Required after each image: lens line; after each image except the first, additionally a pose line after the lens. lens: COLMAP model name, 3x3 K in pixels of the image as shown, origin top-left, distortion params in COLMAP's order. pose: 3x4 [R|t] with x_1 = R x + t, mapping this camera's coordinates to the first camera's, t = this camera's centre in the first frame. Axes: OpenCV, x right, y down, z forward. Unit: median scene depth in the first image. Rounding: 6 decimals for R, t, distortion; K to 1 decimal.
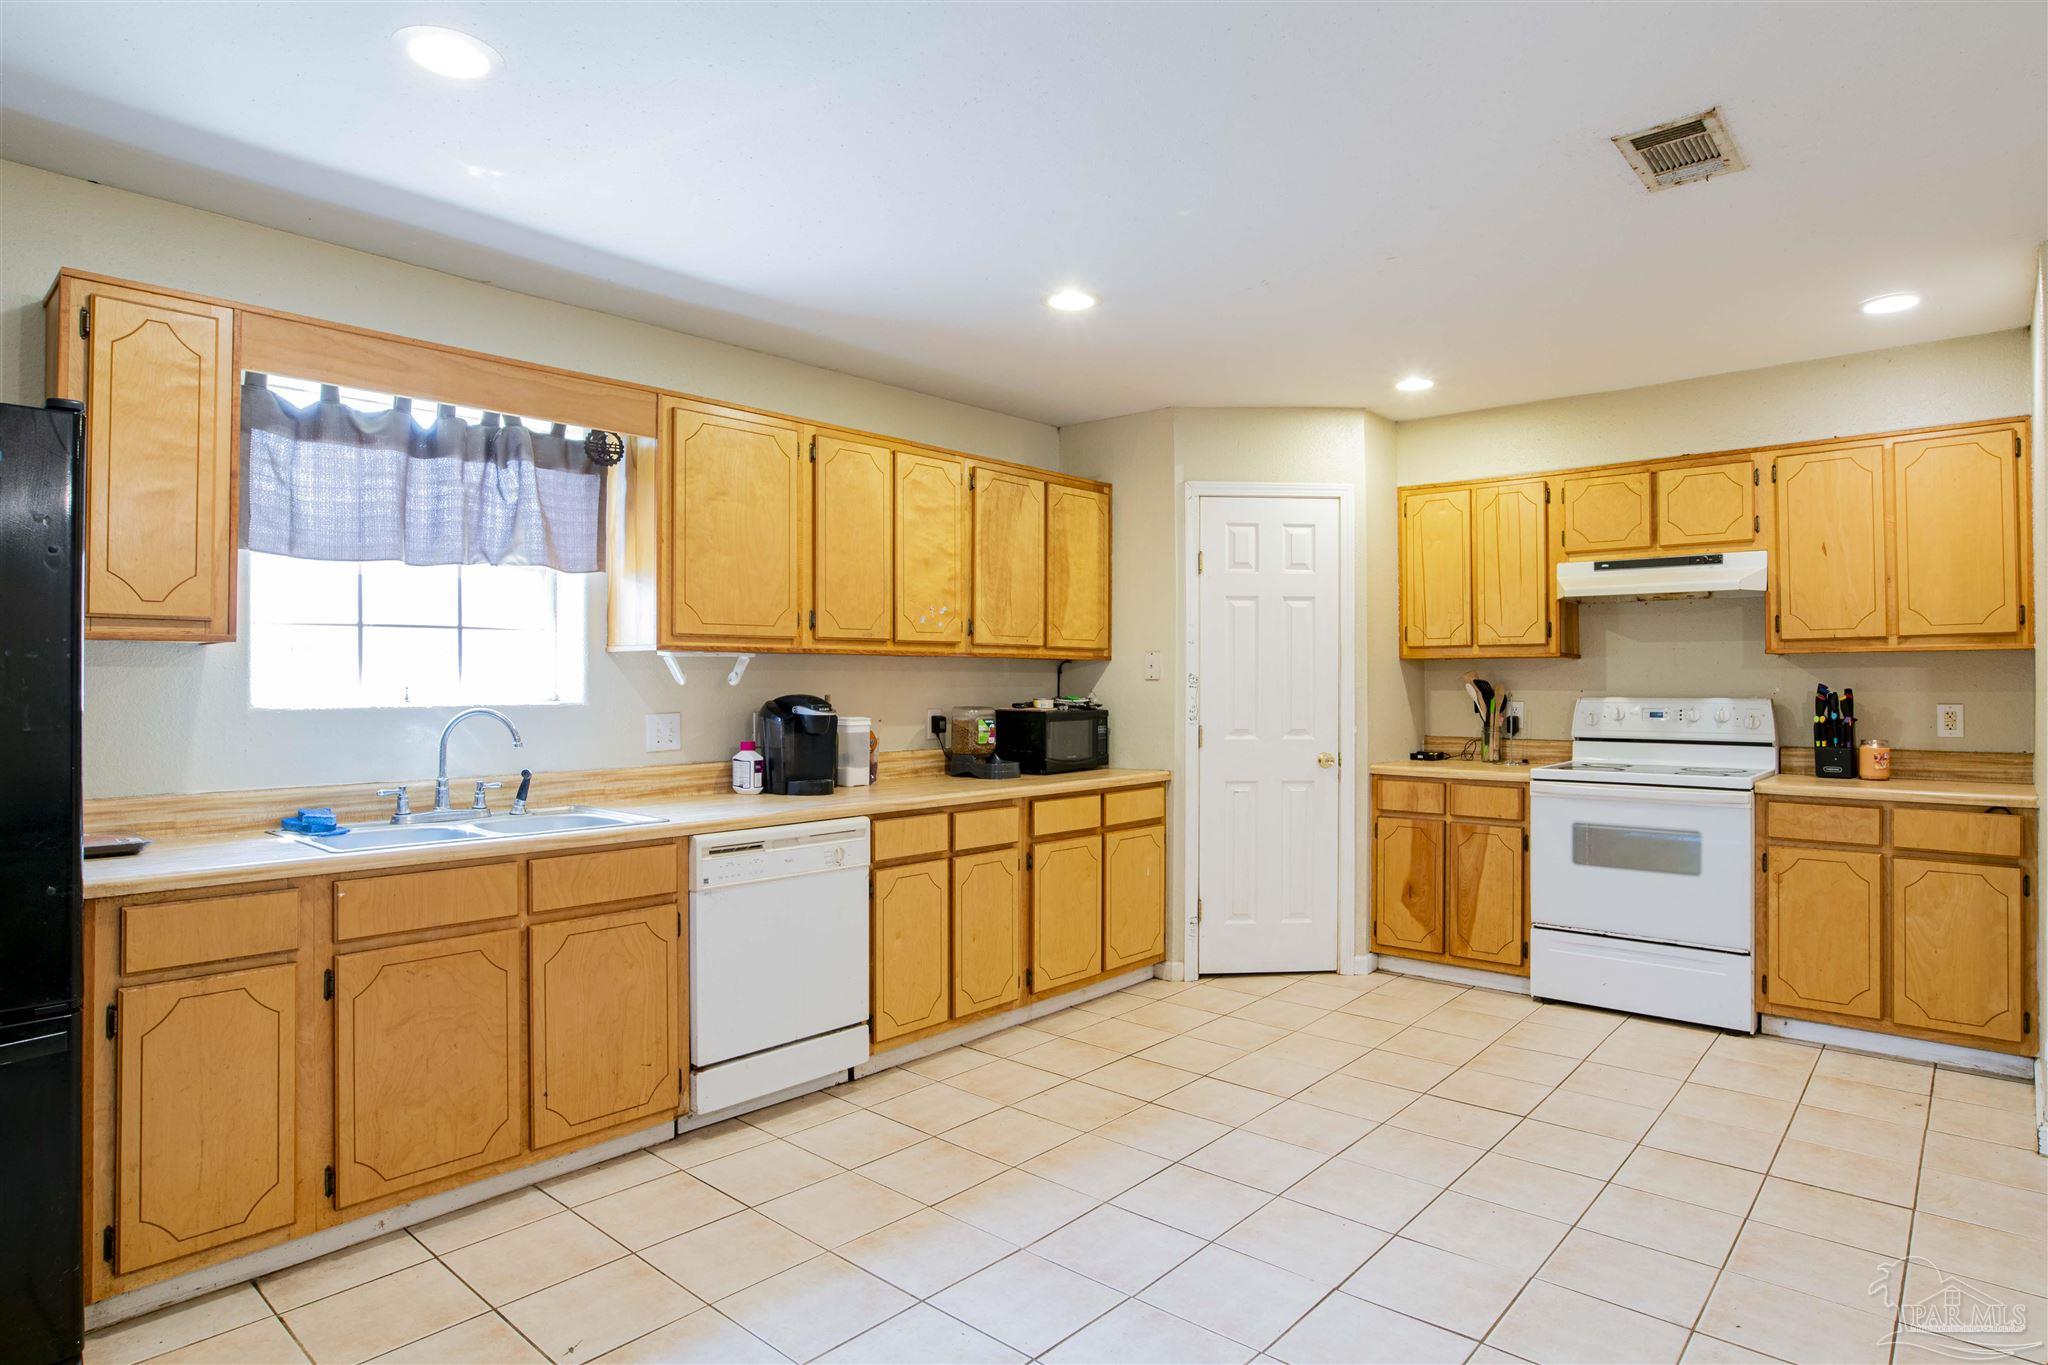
lens RADIAL K [[1112.9, 0, 1028.1], [0, 1112.9, 670.9], [0, 0, 1]] dist [-0.069312, 0.029458]
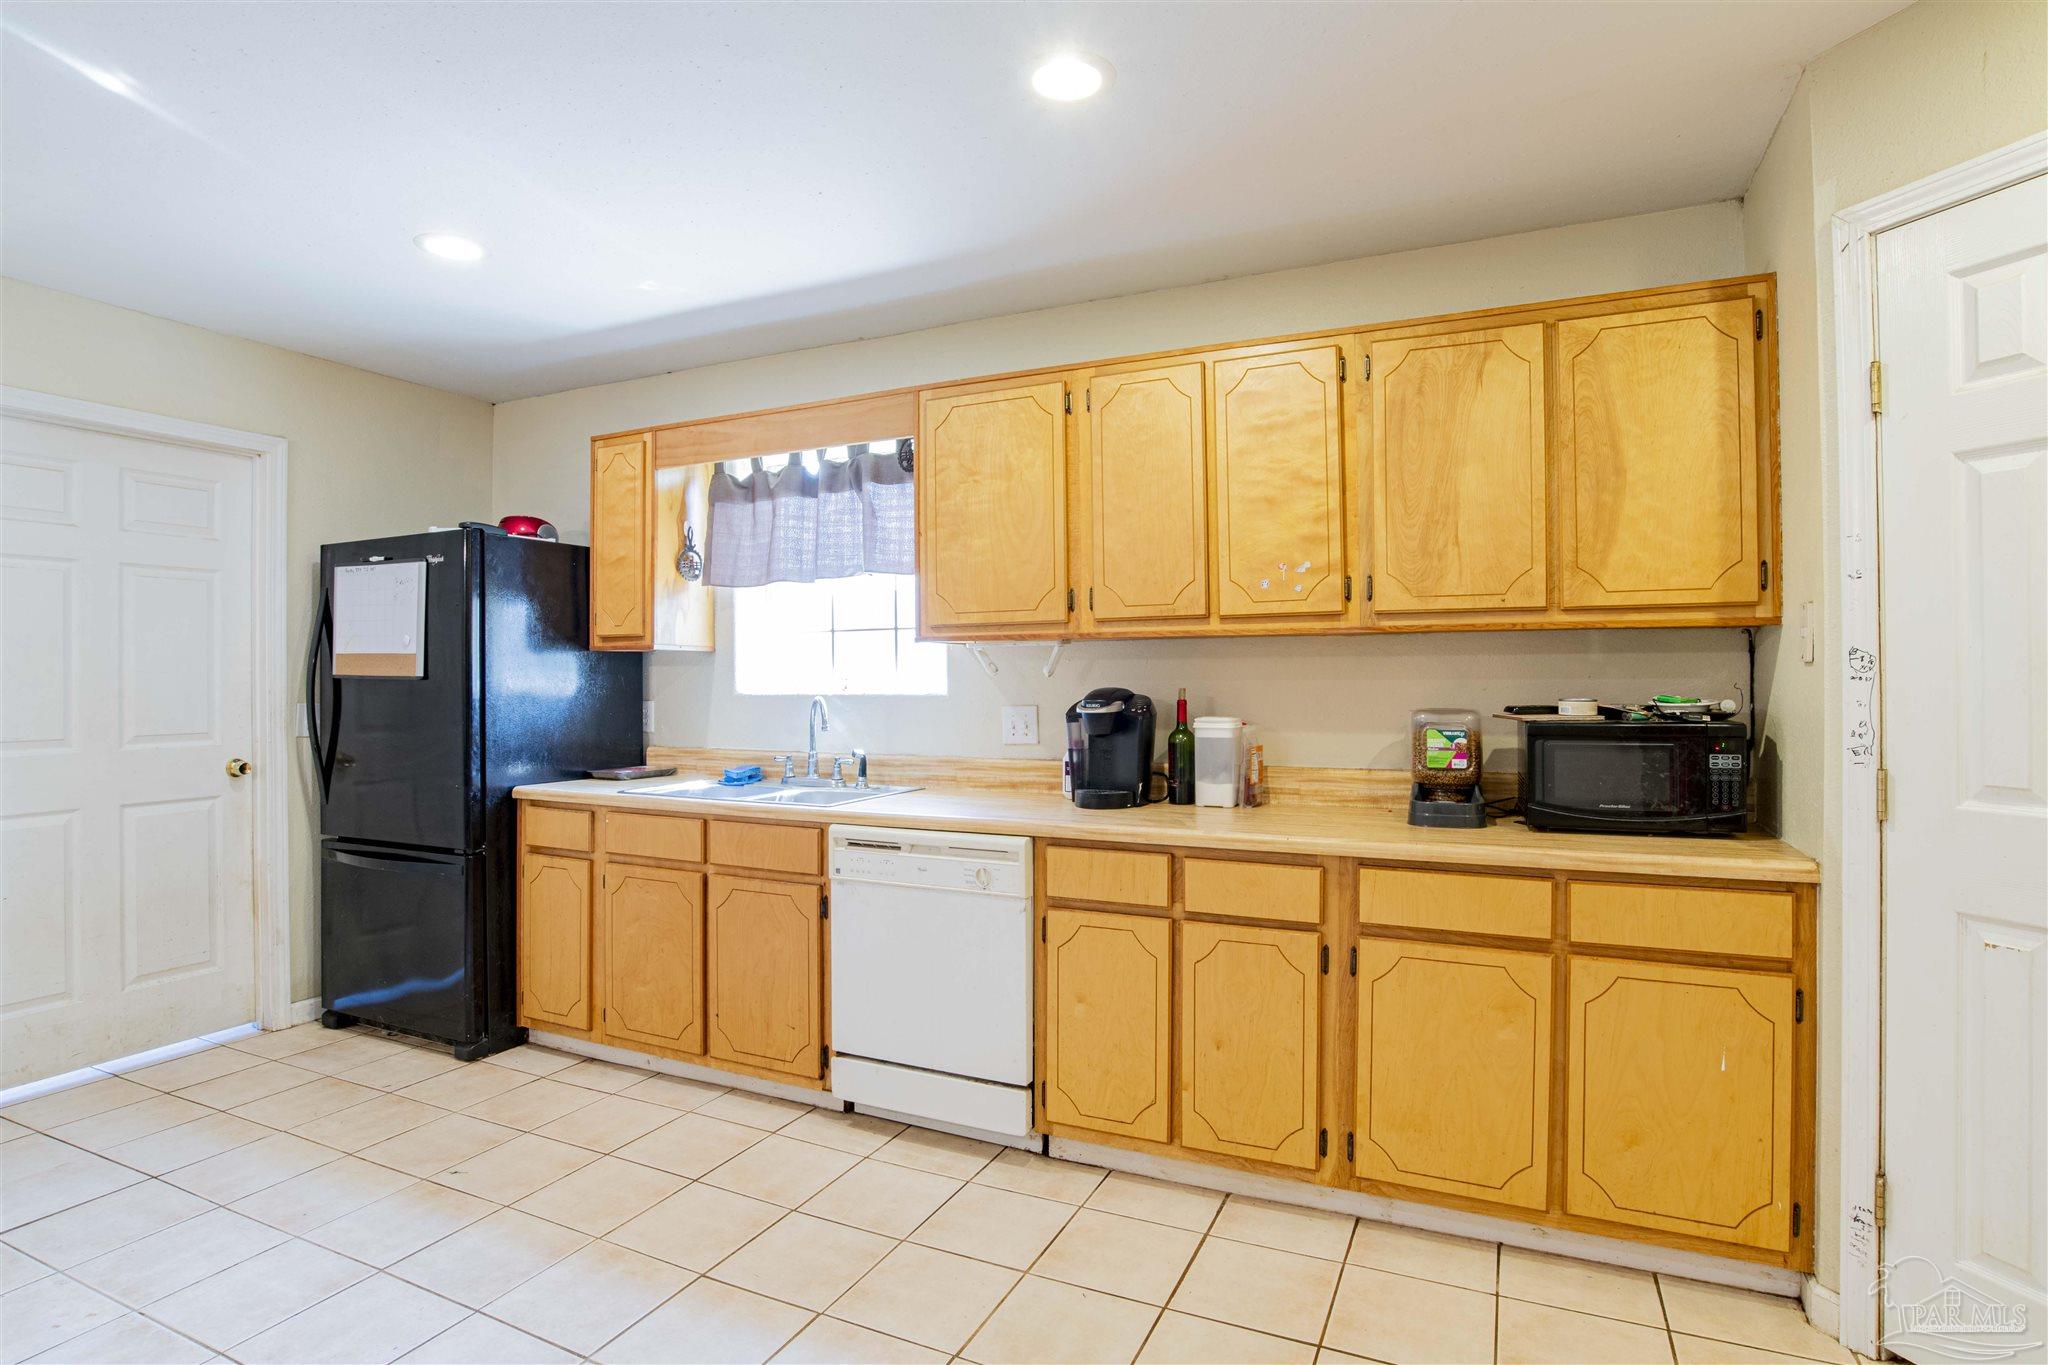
lens RADIAL K [[1041.9, 0, 1032.3], [0, 1041.9, 670.1], [0, 0, 1]] dist [-0.069242, 0.029092]
pose [[0.290896, -0.007122, -0.956728, 0.489205], [0.013683, 0.999901, -0.003283, 0.009079], [0.956657, -0.012136, 0.290965, 0.654688]]
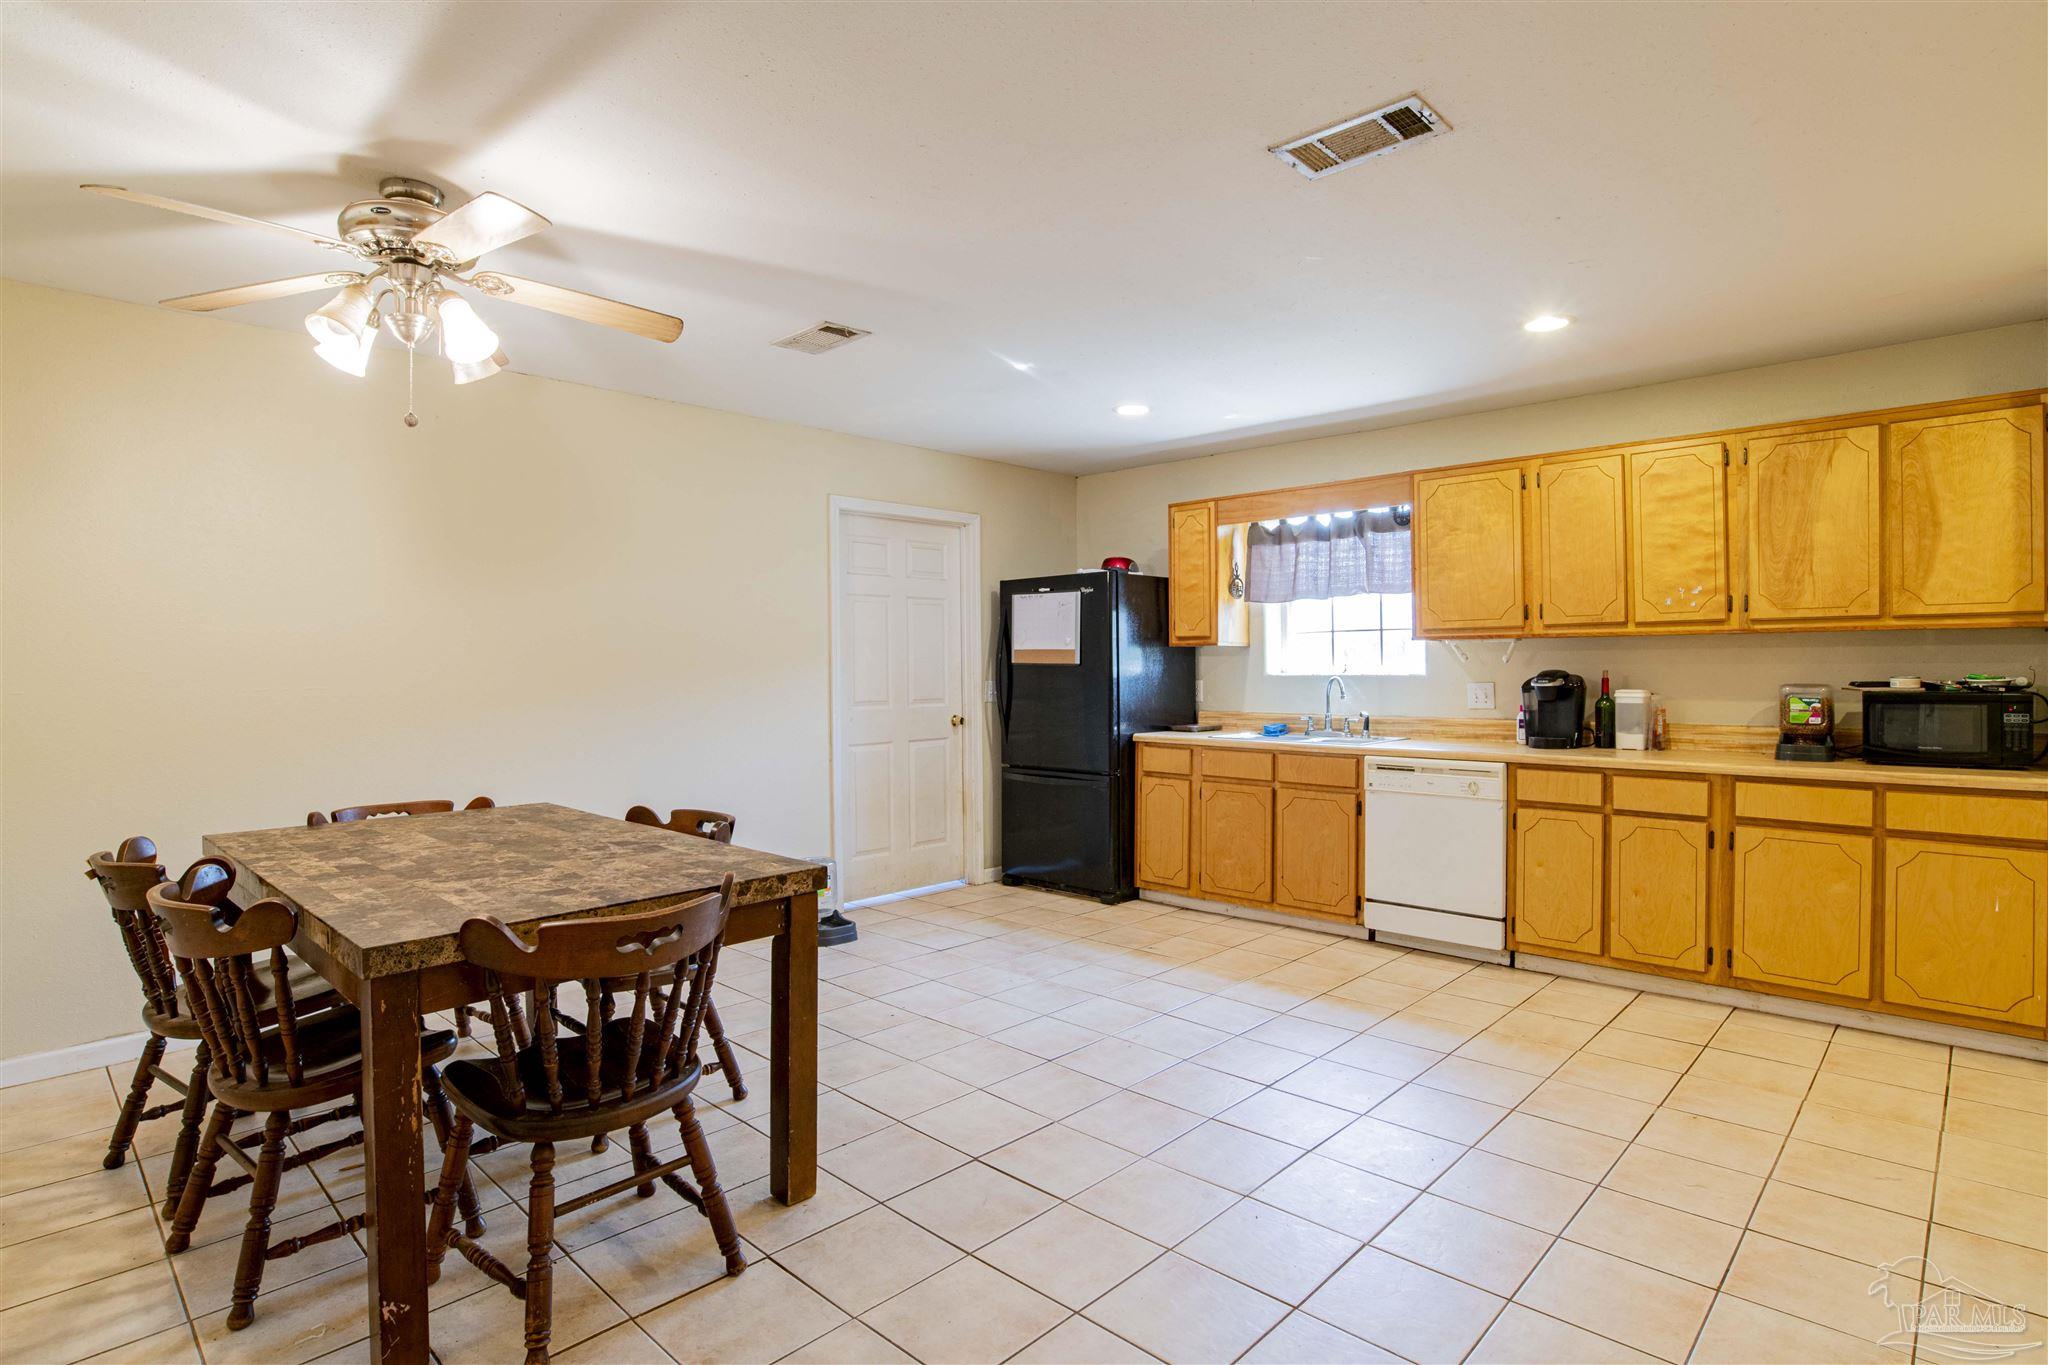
lens RADIAL K [[1041.9, 0, 1032.3], [0, 1041.9, 670.1], [0, 0, 1]] dist [-0.069242, 0.029092]
pose [[-0.031464, 0.004754, -0.999494, 0.900987], [0.016604, 0.999853, 0.004233, 0.006320], [0.999367, -0.016462, -0.031539, 0.406238]]
